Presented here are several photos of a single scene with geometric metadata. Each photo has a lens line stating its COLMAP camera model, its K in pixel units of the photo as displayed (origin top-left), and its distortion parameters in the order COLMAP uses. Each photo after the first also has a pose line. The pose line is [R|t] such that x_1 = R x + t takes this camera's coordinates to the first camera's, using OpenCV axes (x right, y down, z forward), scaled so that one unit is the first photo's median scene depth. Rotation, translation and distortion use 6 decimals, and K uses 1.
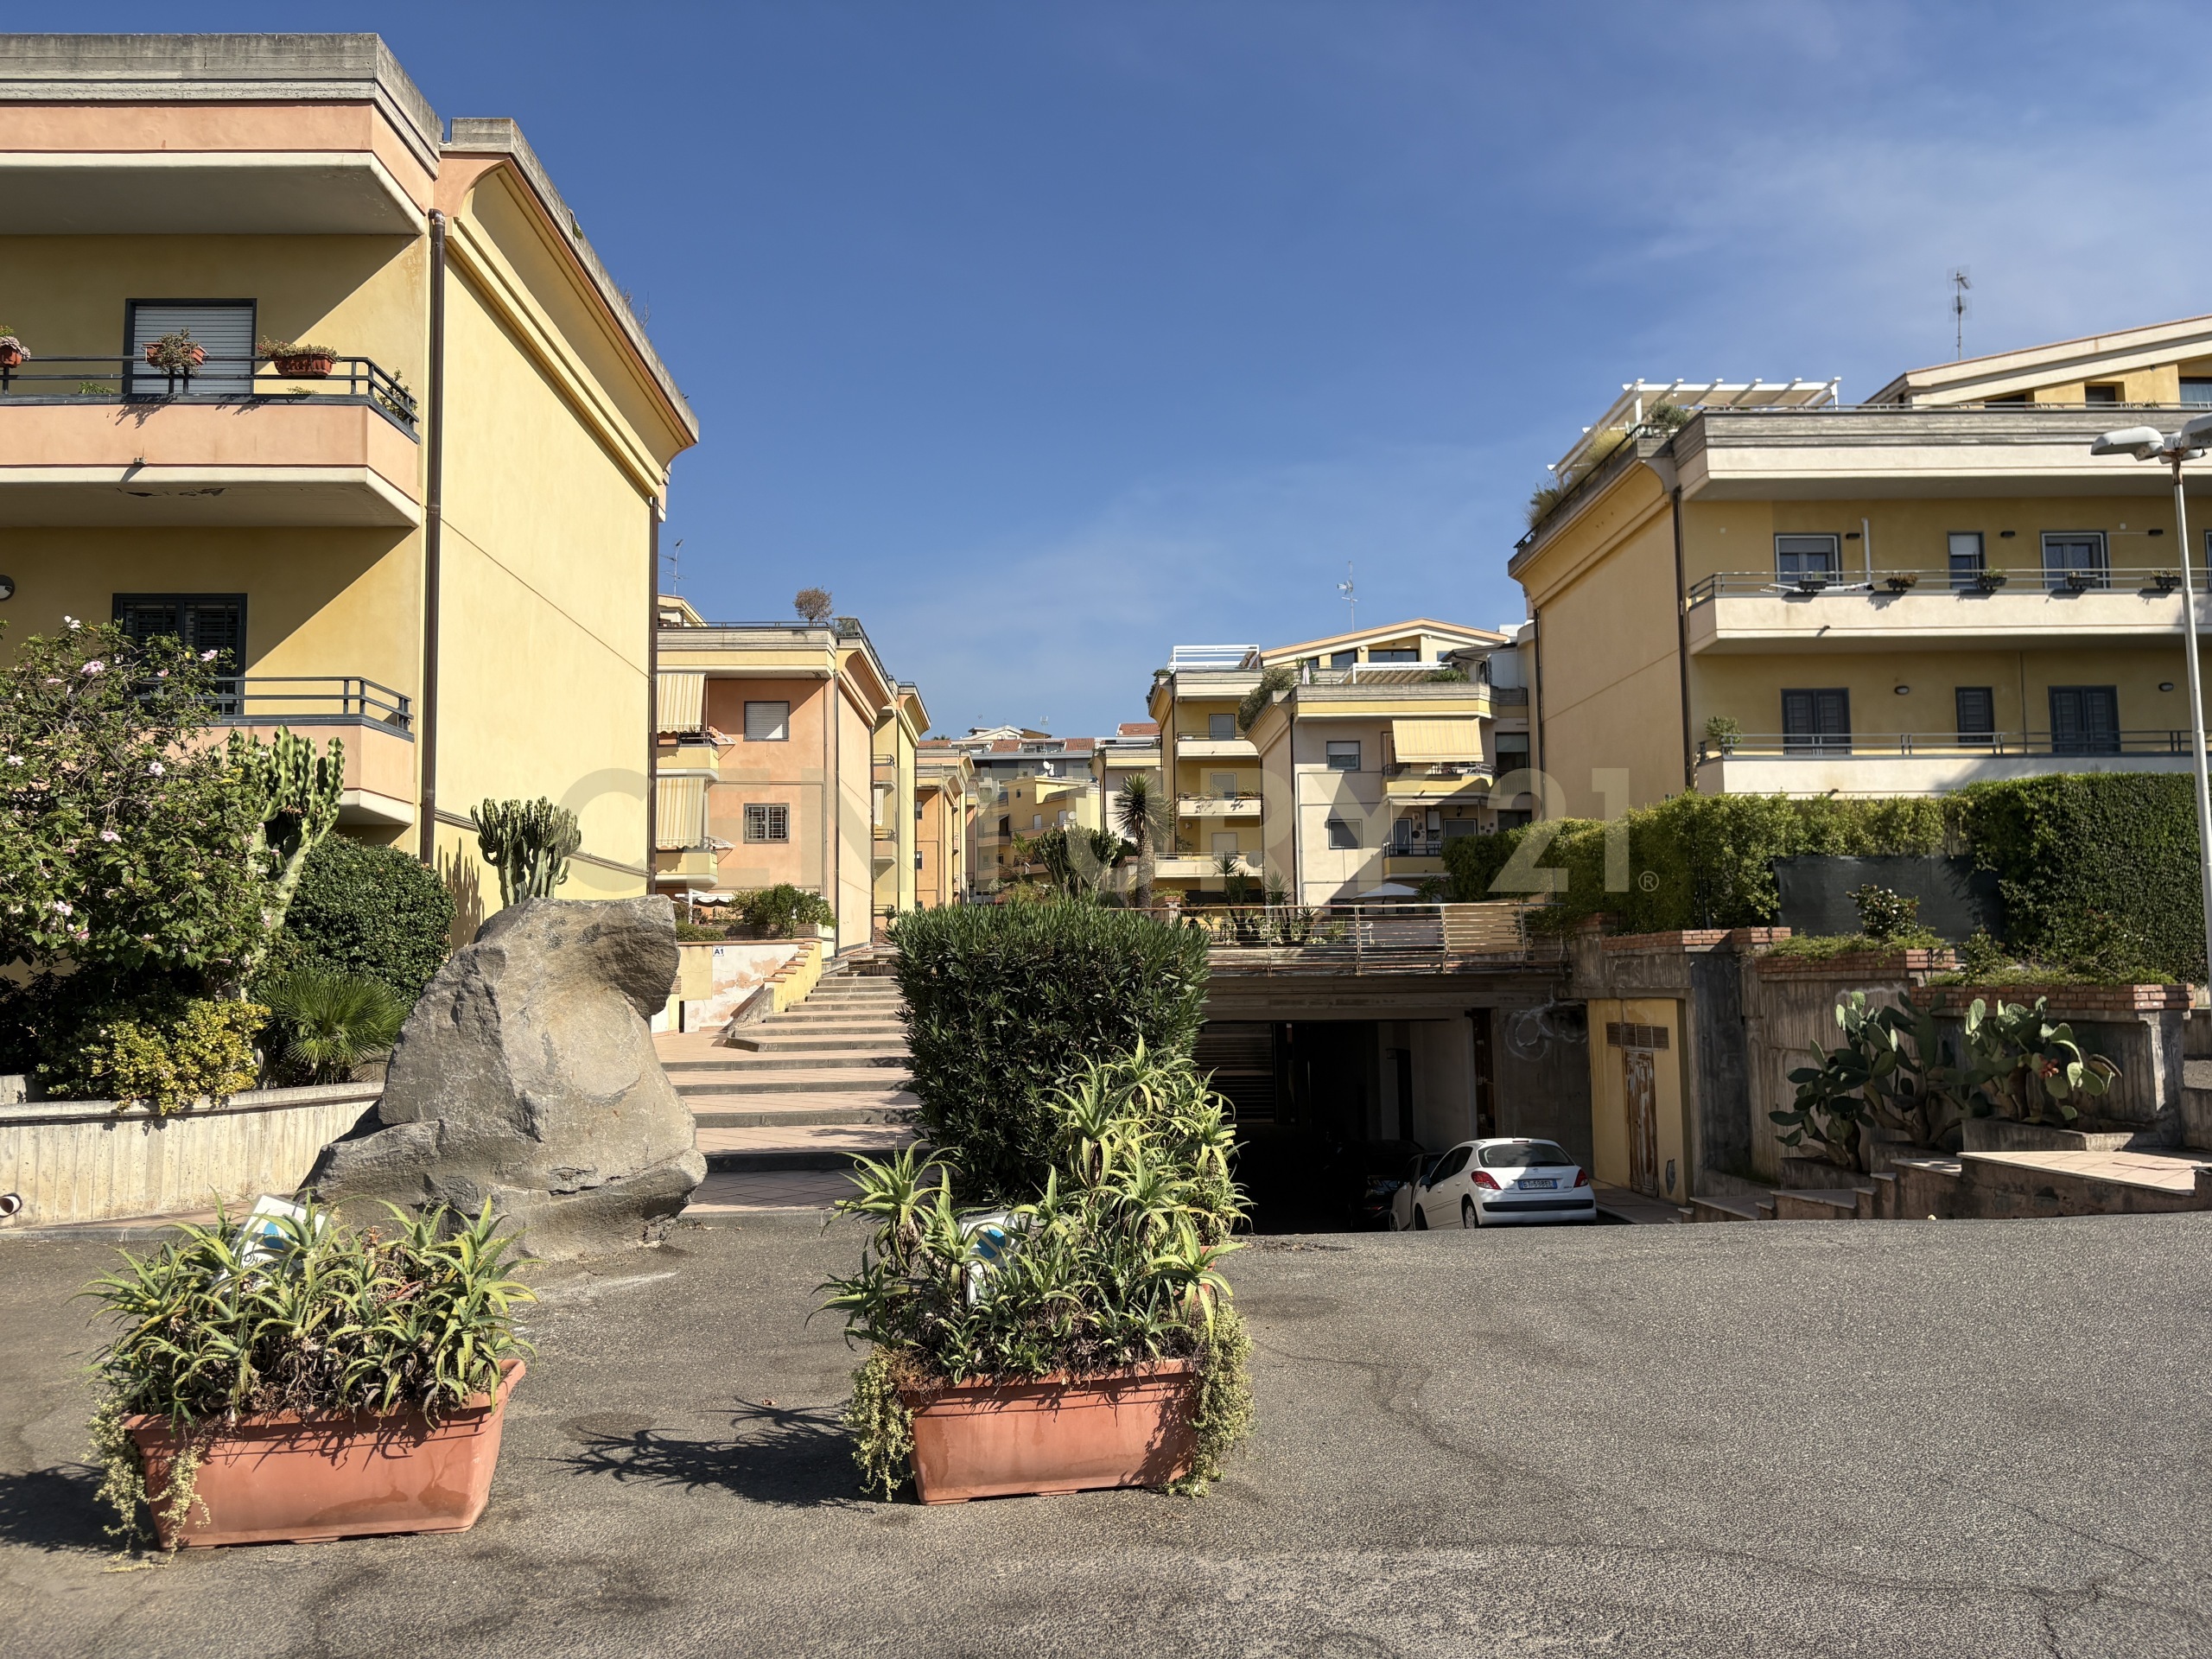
lens RADIAL K [[1636.1, 0, 1113.0], [0, 1636.1, 889.9], [0, 0, 1]] dist [0.060529, -0.053375]
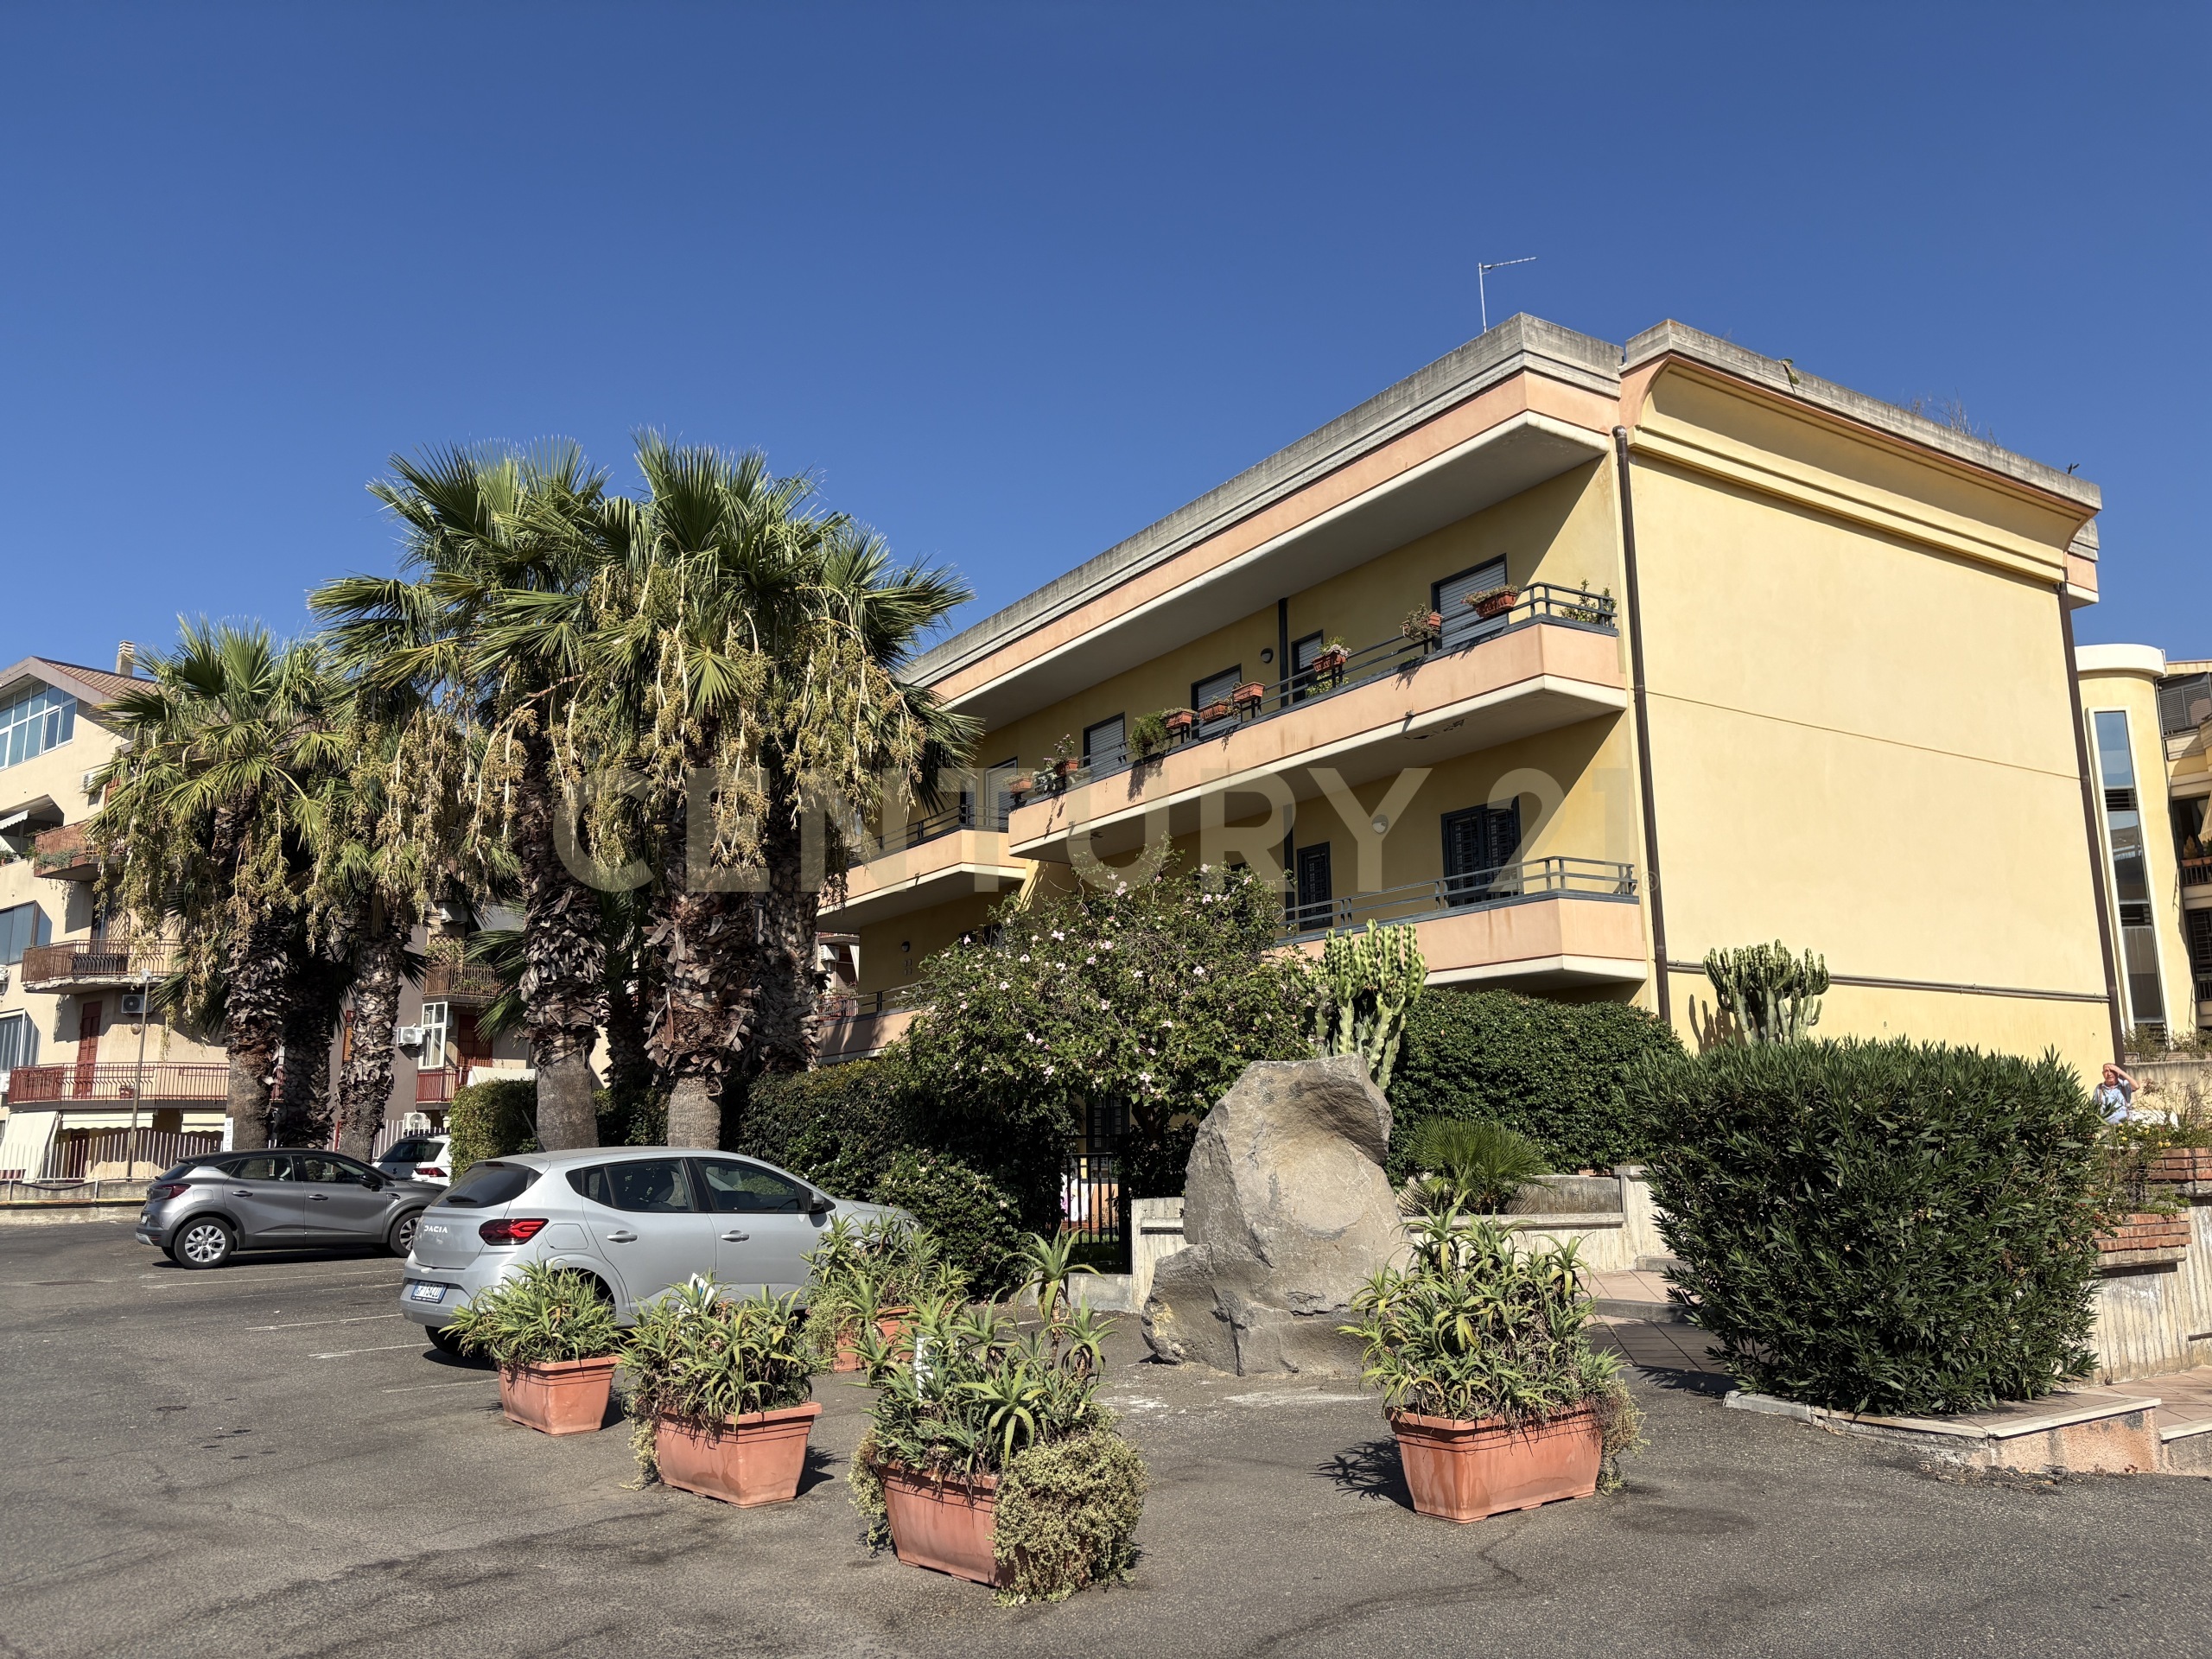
lens RADIAL K [[1636.1, 0, 1113.0], [0, 1636.1, 889.9], [0, 0, 1]] dist [0.060529, -0.053375]
pose [[0.541492, -0.126439, -0.831144, 0.316134], [0.055717, 0.991849, -0.114587, 0.006279], [0.838858, 0.015739, 0.544123, 0.132170]]
